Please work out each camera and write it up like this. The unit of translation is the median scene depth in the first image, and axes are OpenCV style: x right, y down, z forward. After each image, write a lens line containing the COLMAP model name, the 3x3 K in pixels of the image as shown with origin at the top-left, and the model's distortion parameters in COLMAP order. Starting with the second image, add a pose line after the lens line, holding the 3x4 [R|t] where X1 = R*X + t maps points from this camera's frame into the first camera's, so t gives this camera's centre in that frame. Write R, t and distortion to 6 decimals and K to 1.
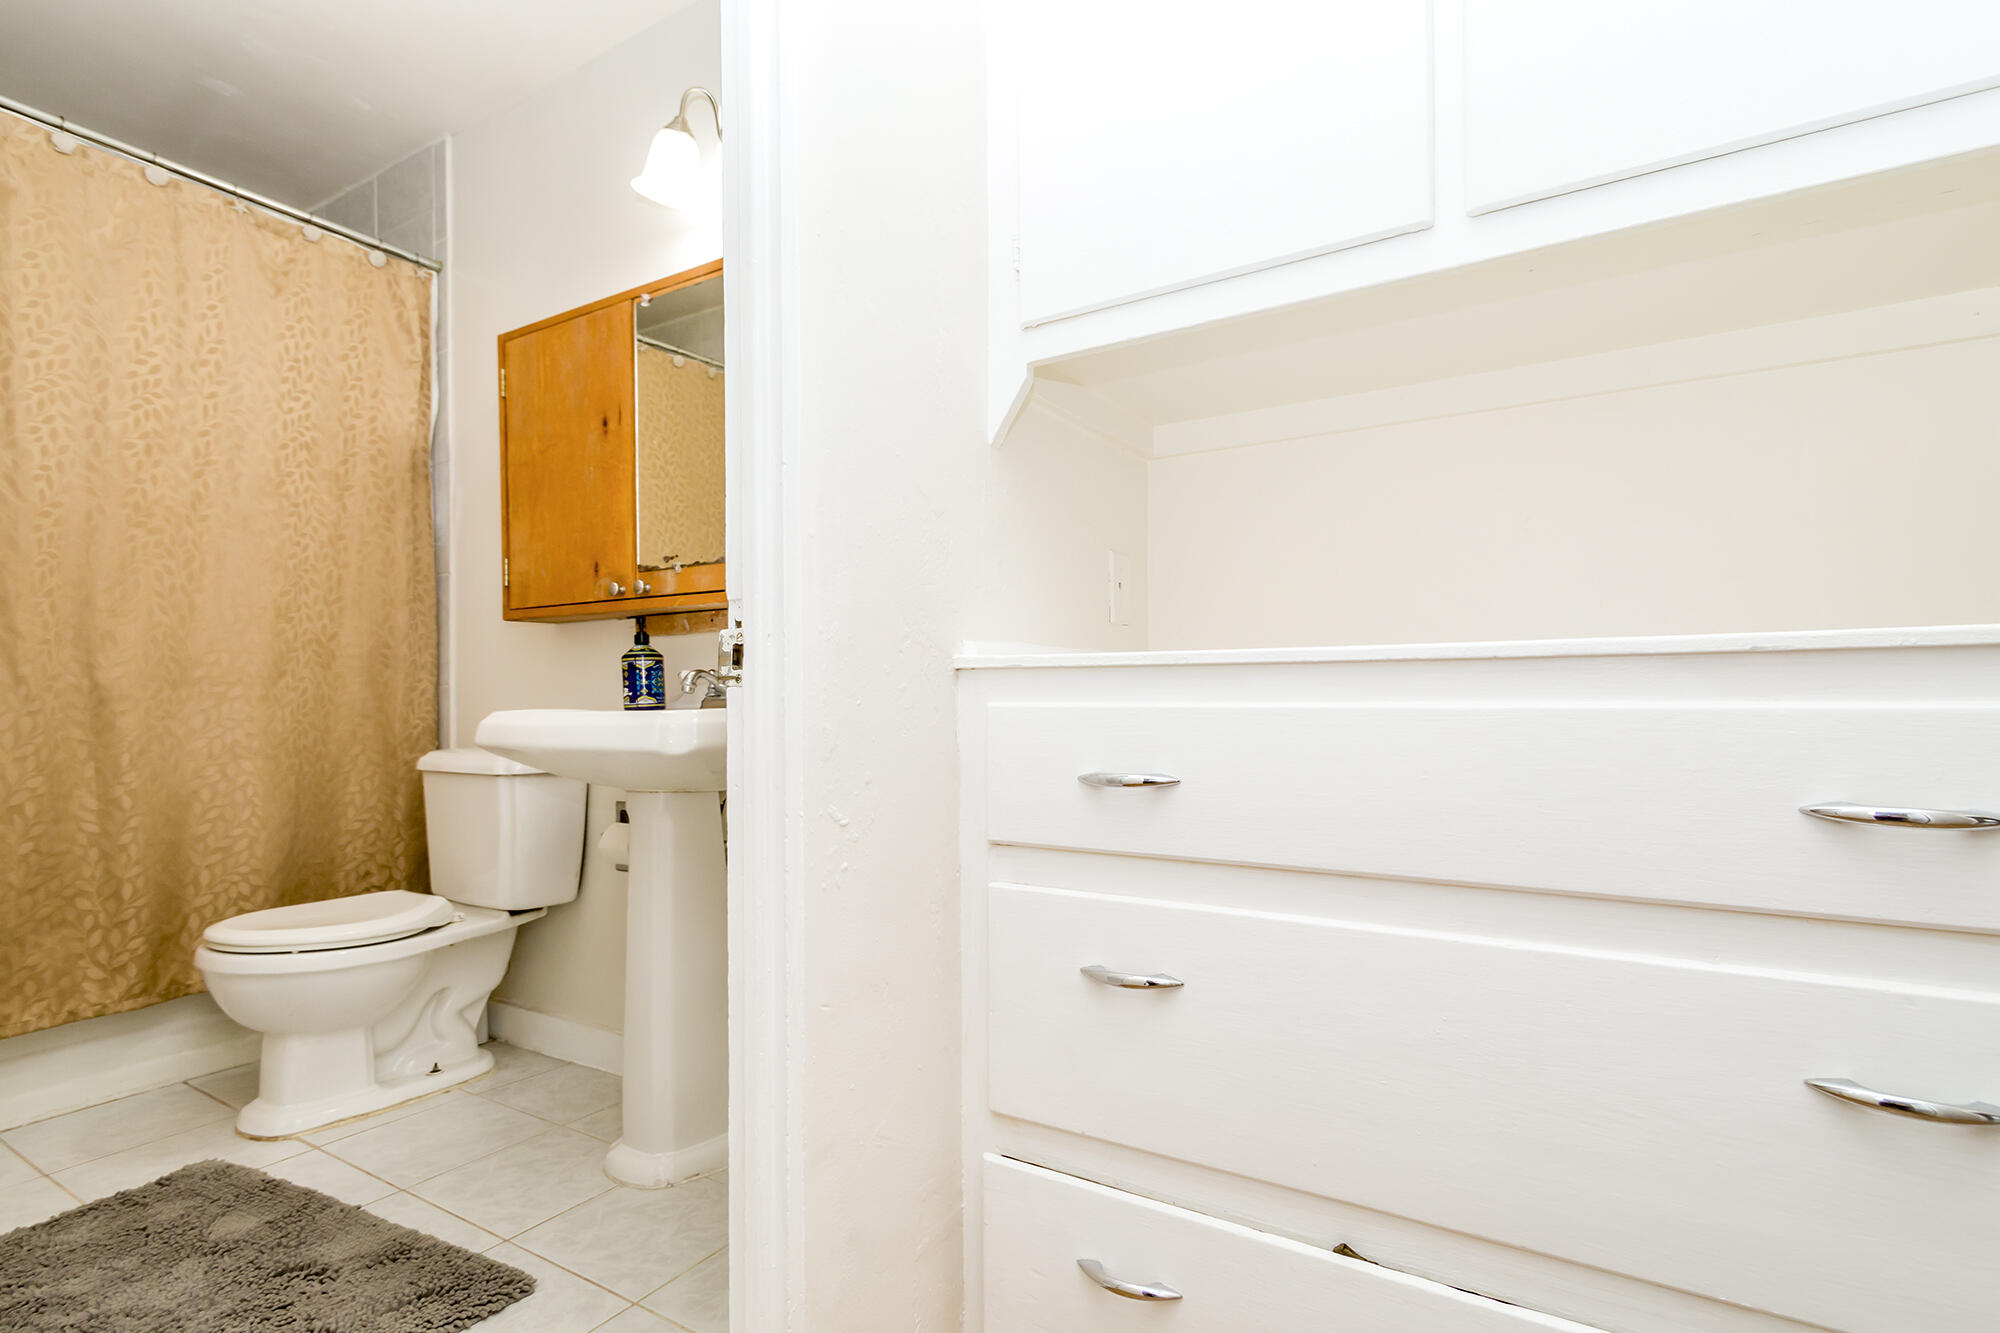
lens RADIAL K [[935.0, 0, 1007.5], [0, 935.0, 659.3], [0, 0, 1]] dist [0.017624, -0.005137]
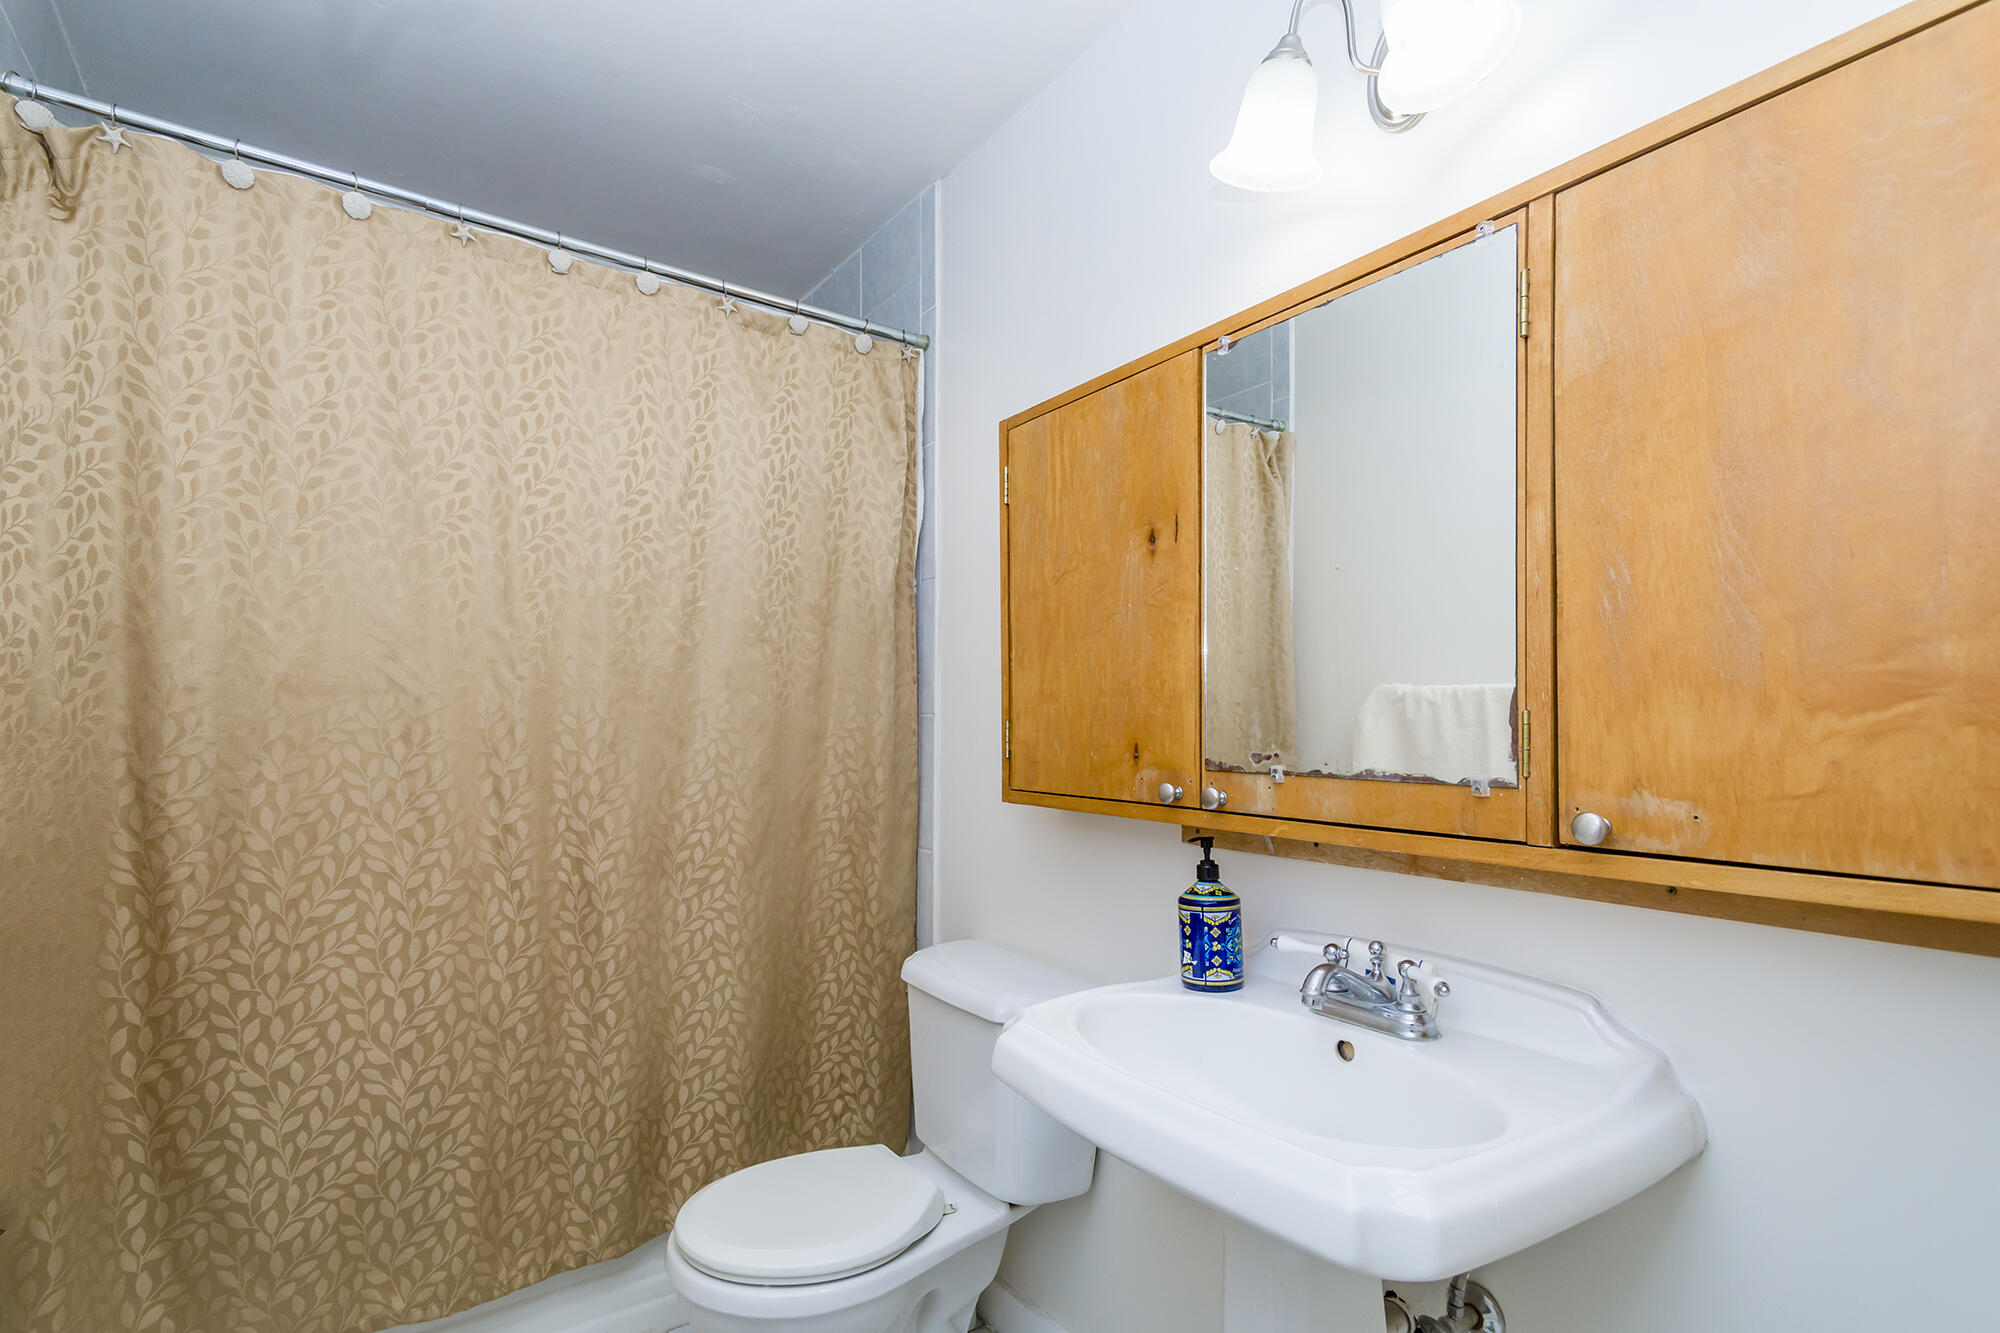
lens RADIAL K [[983.9, 0, 1009.8], [0, 983.9, 671.9], [0, 0, 1]] dist [0.017259, -0.014339]
pose [[0.912677, -0.000168, -0.408682, -0.222018], [-0.010160, 0.999682, -0.023101, -0.132047], [0.408555, 0.025236, 0.912385, 0.303324]]
